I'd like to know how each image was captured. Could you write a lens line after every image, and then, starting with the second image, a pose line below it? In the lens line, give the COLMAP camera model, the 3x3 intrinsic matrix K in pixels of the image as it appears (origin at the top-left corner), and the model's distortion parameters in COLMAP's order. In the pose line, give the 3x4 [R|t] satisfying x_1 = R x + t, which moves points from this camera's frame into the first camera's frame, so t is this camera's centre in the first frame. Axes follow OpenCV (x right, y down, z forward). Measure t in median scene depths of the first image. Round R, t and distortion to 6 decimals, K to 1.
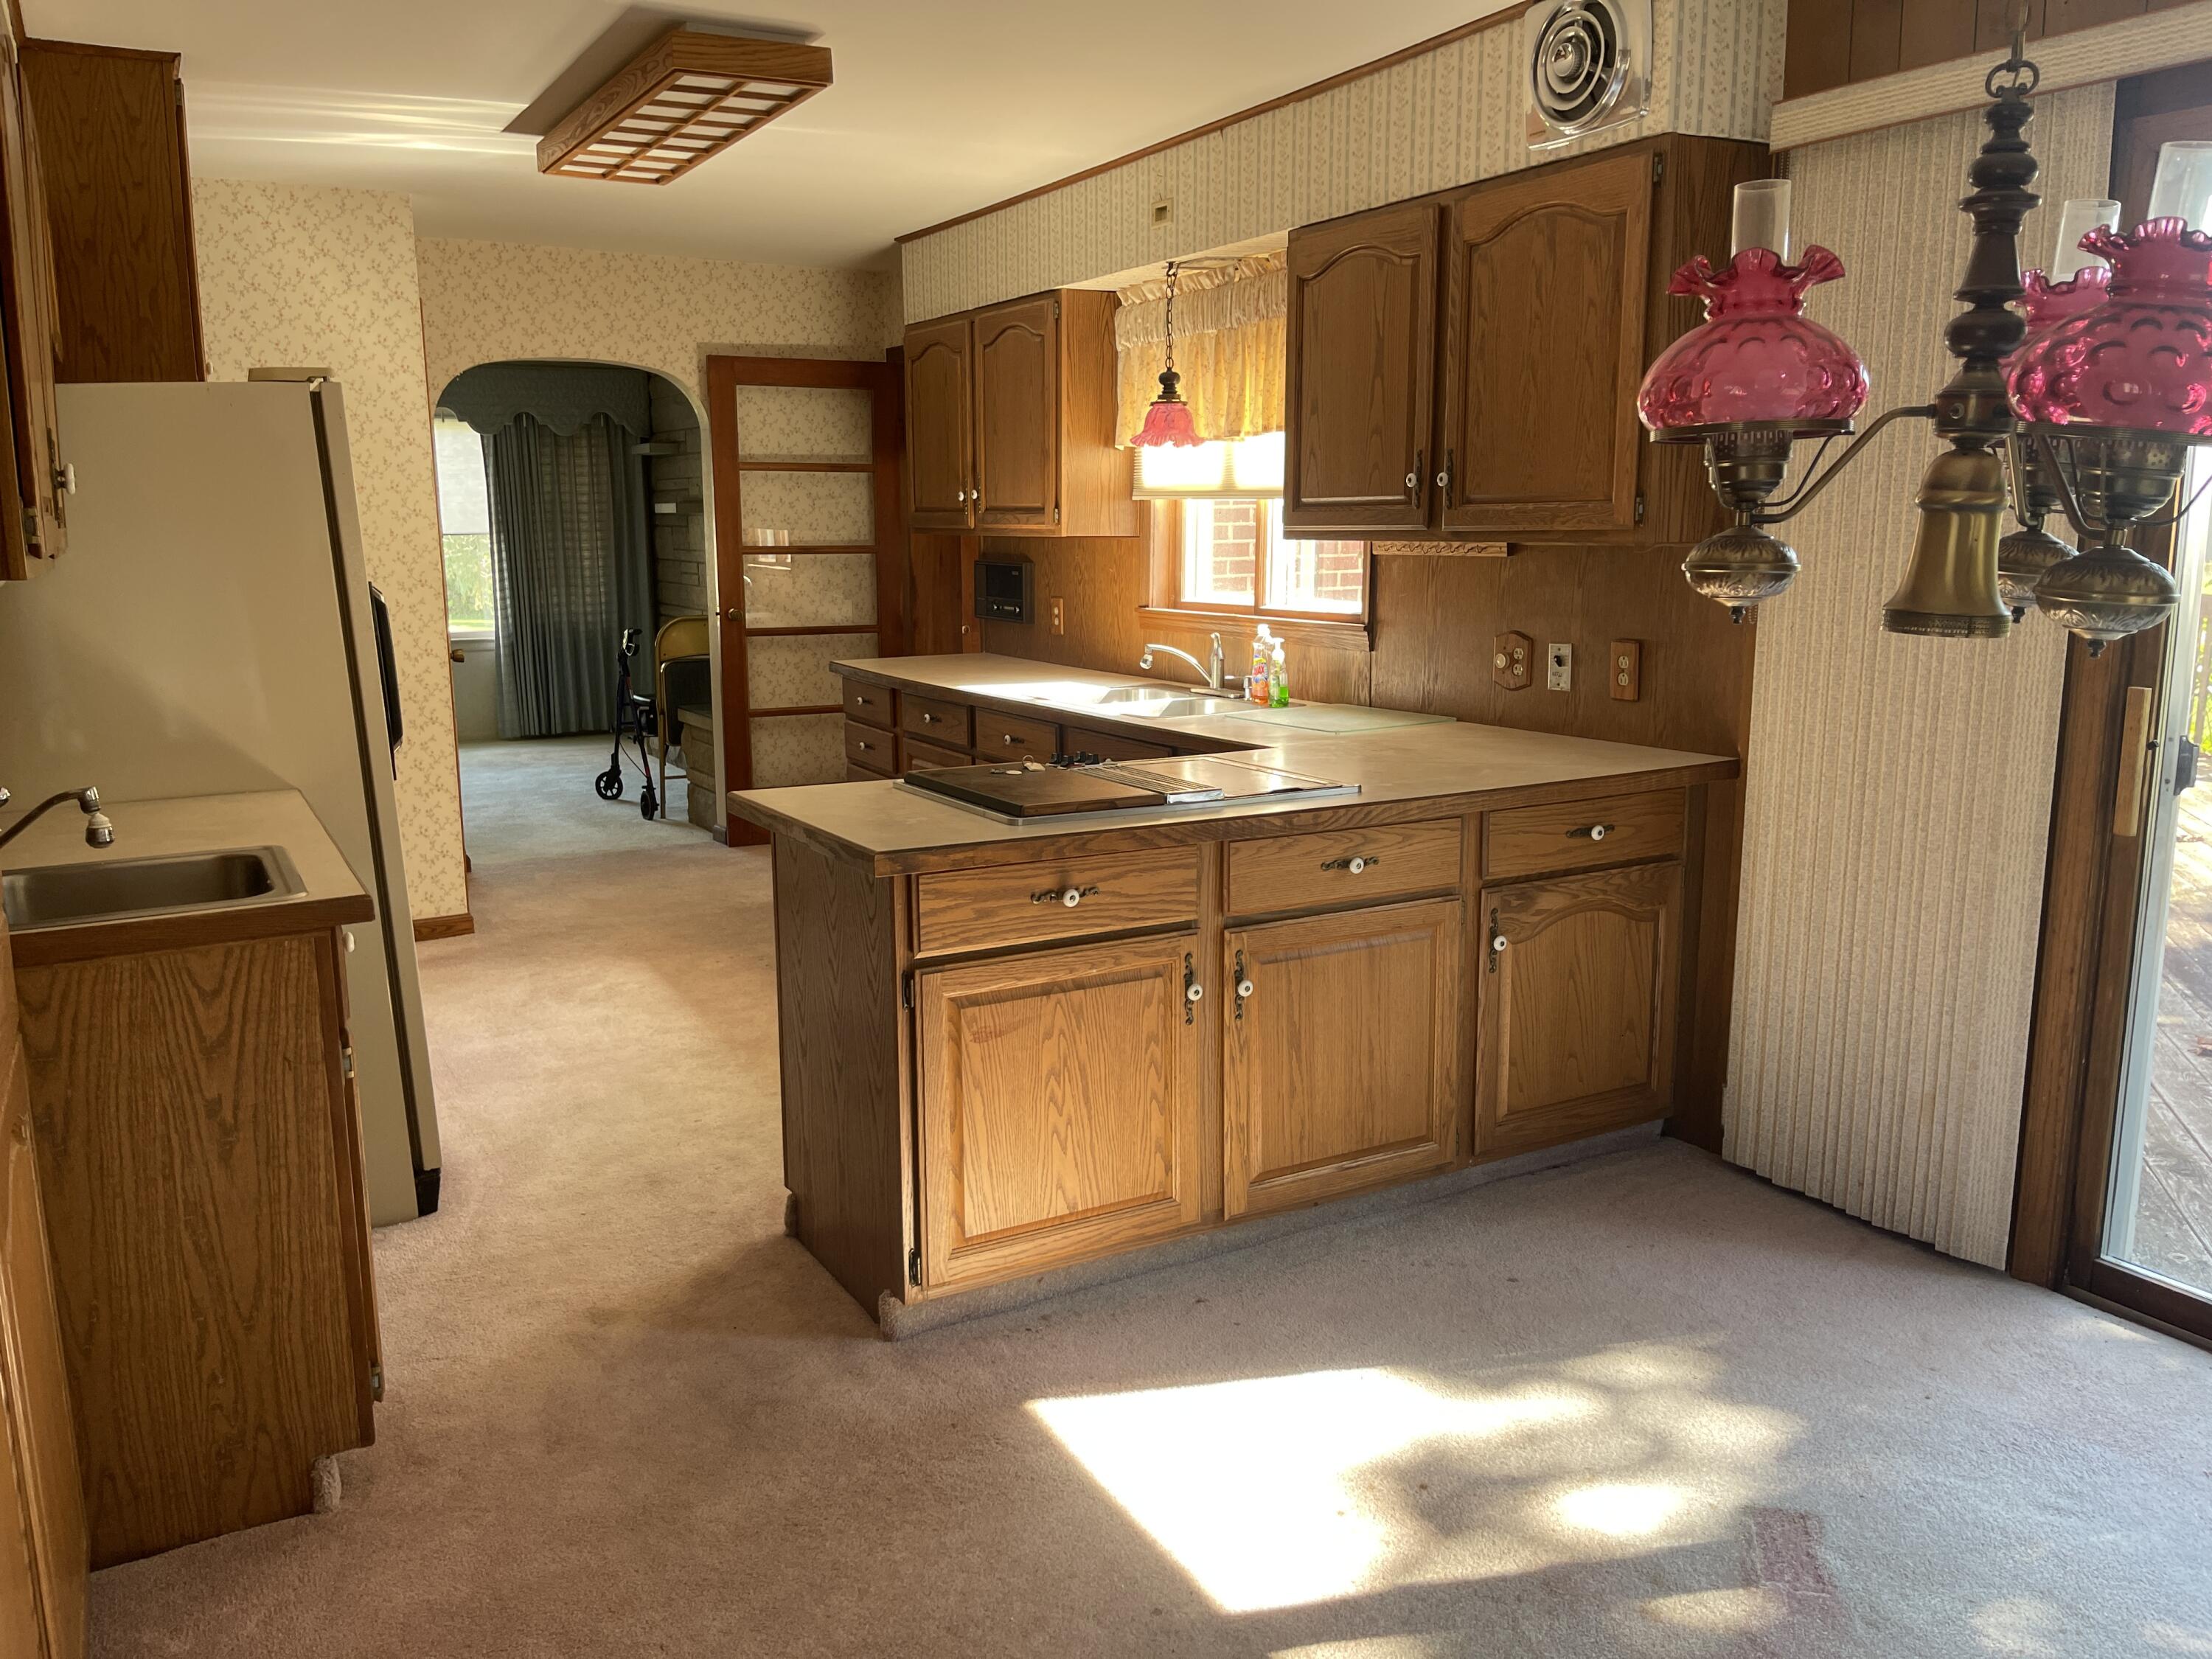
lens RADIAL K [[1659.2, 0, 1099.4], [0, 1659.2, 820.0], [0, 0, 1]] dist [0.075102, -0.098367]
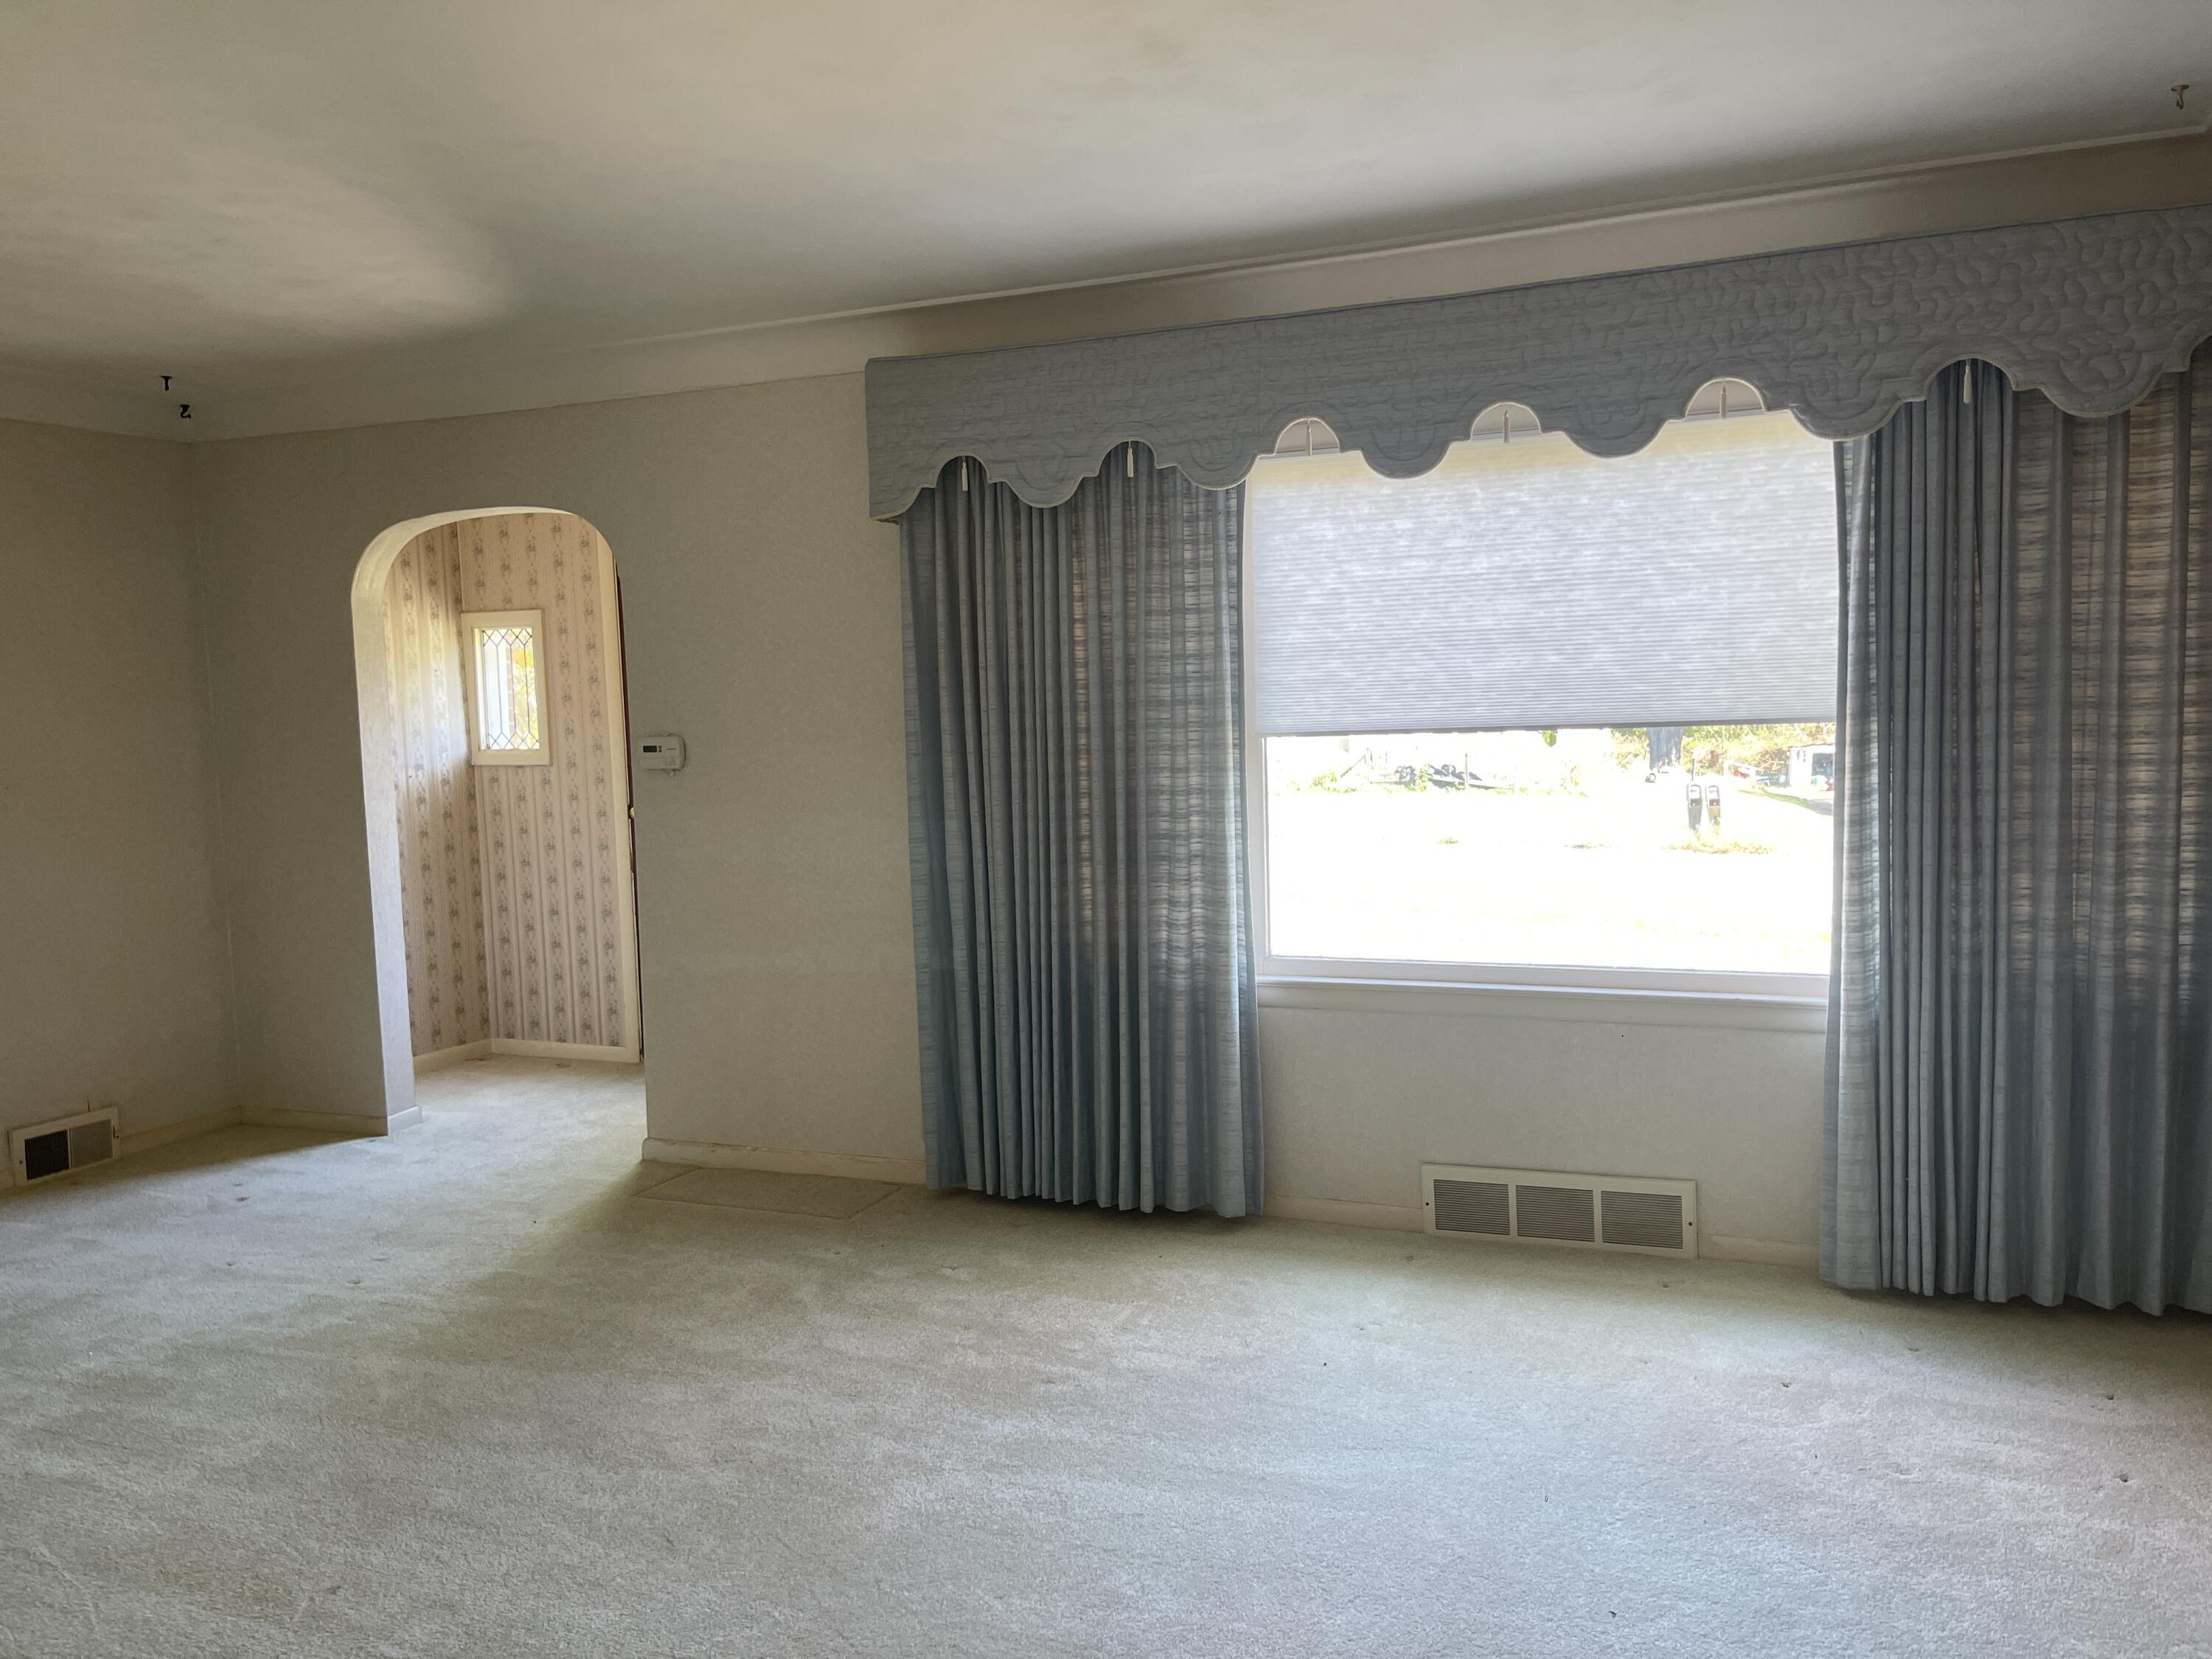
lens RADIAL K [[1659.2, 0, 1105.1], [0, 1659.2, 836.8], [0, 0, 1]] dist [0.075102, -0.098367]
pose [[0.612940, 0.051681, -0.788438, -0.560694], [-0.119732, 0.992410, -0.028030, -0.372437], [0.781005, 0.111582, 0.614476, 2.099570]]
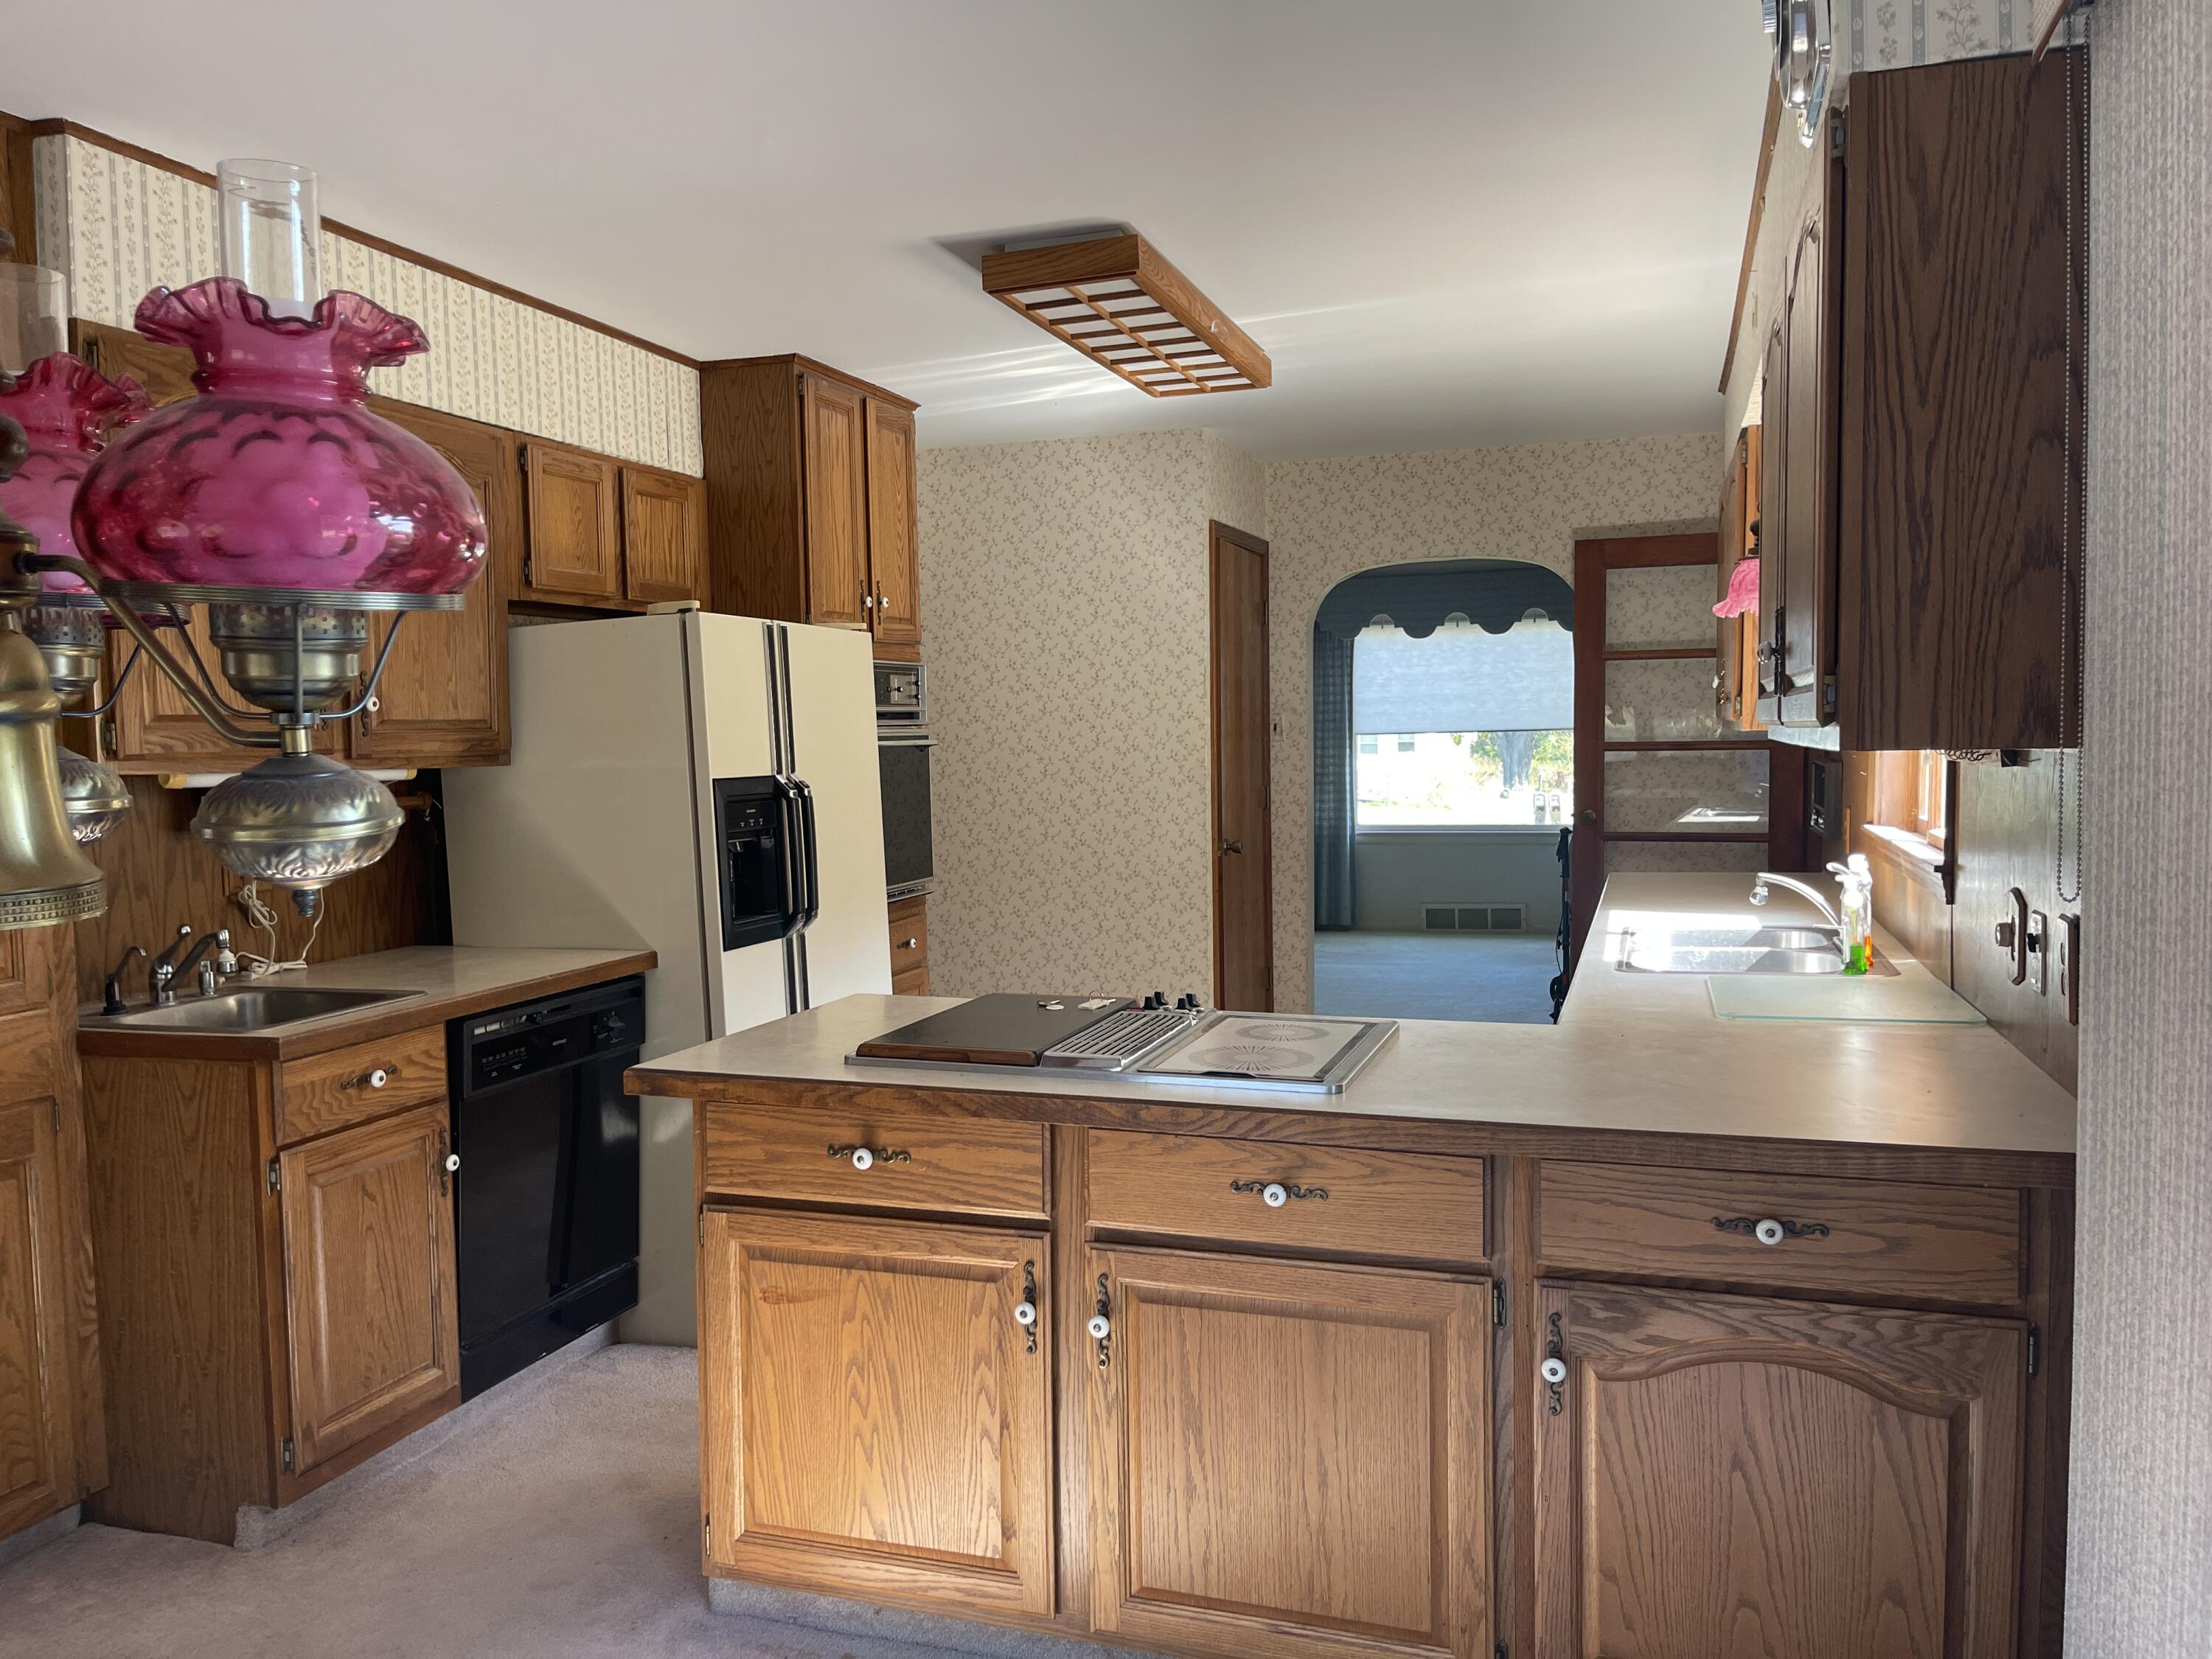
lens RADIAL K [[1659.2, 0, 1105.7], [0, 1659.2, 833.6], [0, 0, 1]] dist [0.075102, -0.098367]
pose [[0.674770, 0.042104, -0.736827, 0.585237], [-0.118826, 0.991544, -0.052158, -0.075287], [0.728400, 0.122749, 0.674067, 0.417527]]
